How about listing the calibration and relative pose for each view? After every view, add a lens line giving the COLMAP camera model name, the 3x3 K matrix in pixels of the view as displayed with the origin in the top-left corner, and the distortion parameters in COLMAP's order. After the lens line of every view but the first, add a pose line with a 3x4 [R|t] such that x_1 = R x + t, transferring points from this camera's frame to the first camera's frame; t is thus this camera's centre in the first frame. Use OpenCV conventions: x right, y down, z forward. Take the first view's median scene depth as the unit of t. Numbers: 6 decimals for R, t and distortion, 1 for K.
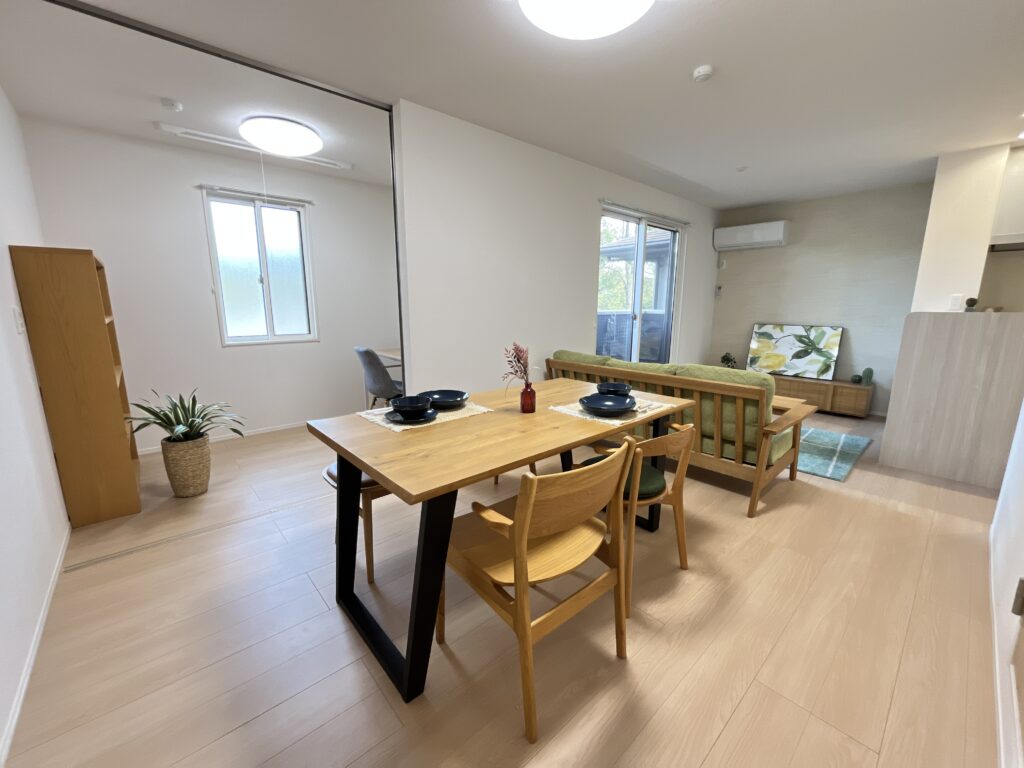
lens RADIAL K [[414.6, 0, 510.5], [0, 414.6, 385.7], [0, 0, 1]] dist [-0.000200, -0.000021]
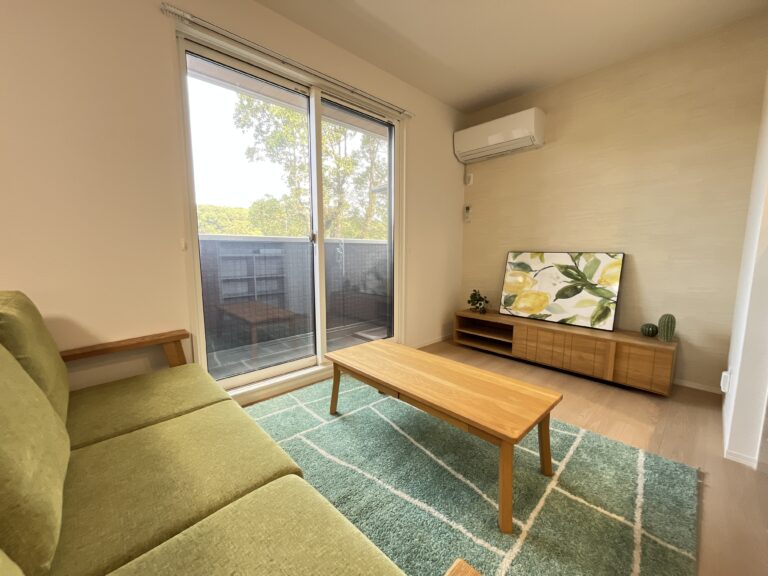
lens RADIAL K [[311.0, 0, 382.9], [0, 311.0, 289.3], [0, 0, 1]] dist [-0.000200, -0.000021]
pose [[0.999721, -0.004002, 0.023289, 0.373746], [0.005641, 0.997480, -0.070726, -0.045270], [-0.022947, 0.070838, 0.997224, 0.478473]]
